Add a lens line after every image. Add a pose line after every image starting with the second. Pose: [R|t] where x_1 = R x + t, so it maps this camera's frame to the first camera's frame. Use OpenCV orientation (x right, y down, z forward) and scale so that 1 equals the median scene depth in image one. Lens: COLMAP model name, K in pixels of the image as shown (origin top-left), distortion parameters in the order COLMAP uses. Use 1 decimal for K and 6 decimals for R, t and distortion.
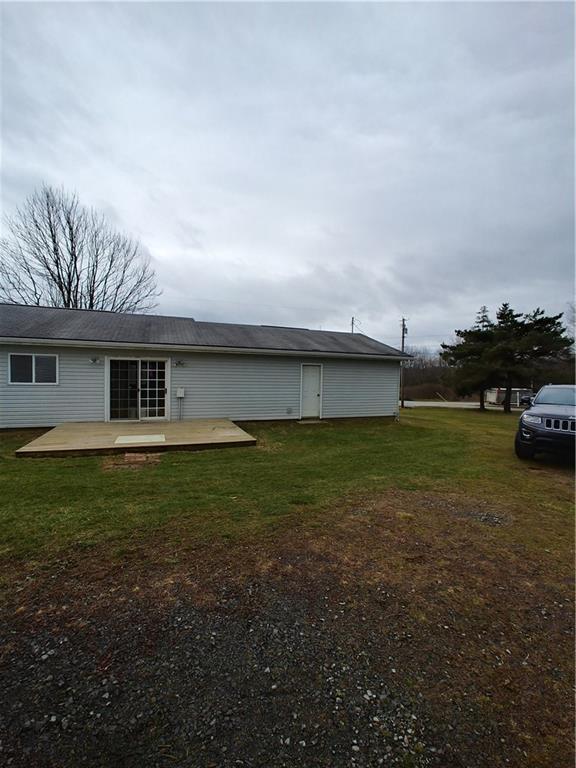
lens RADIAL K [[332.4, 0, 292.3], [0, 332.4, 382.0], [0, 0, 1]] dist [-0.021684, 0.000999]
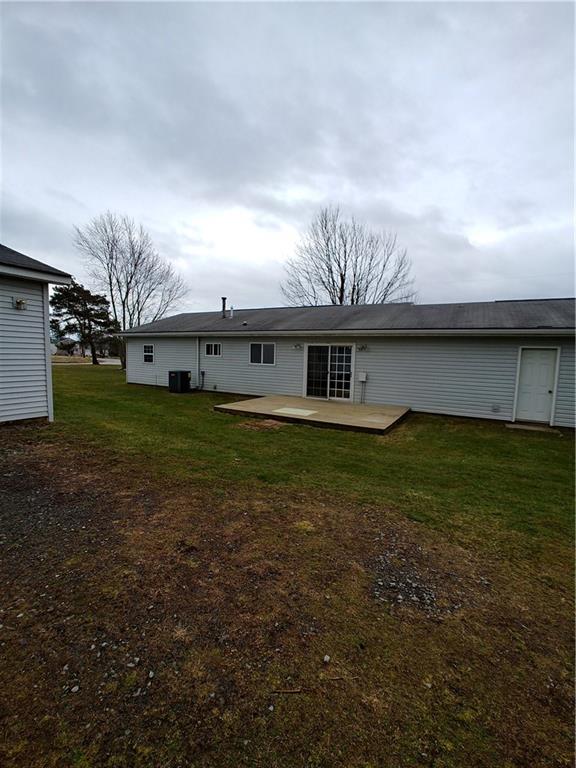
lens RADIAL K [[332.4, 0, 287.1], [0, 332.4, 386.7], [0, 0, 1]] dist [-0.021684, 0.000999]
pose [[0.627335, 0.068221, -0.775756, 0.337239], [-0.039129, 0.997659, 0.056093, 0.015296], [0.777766, -0.004835, 0.628536, 0.185716]]
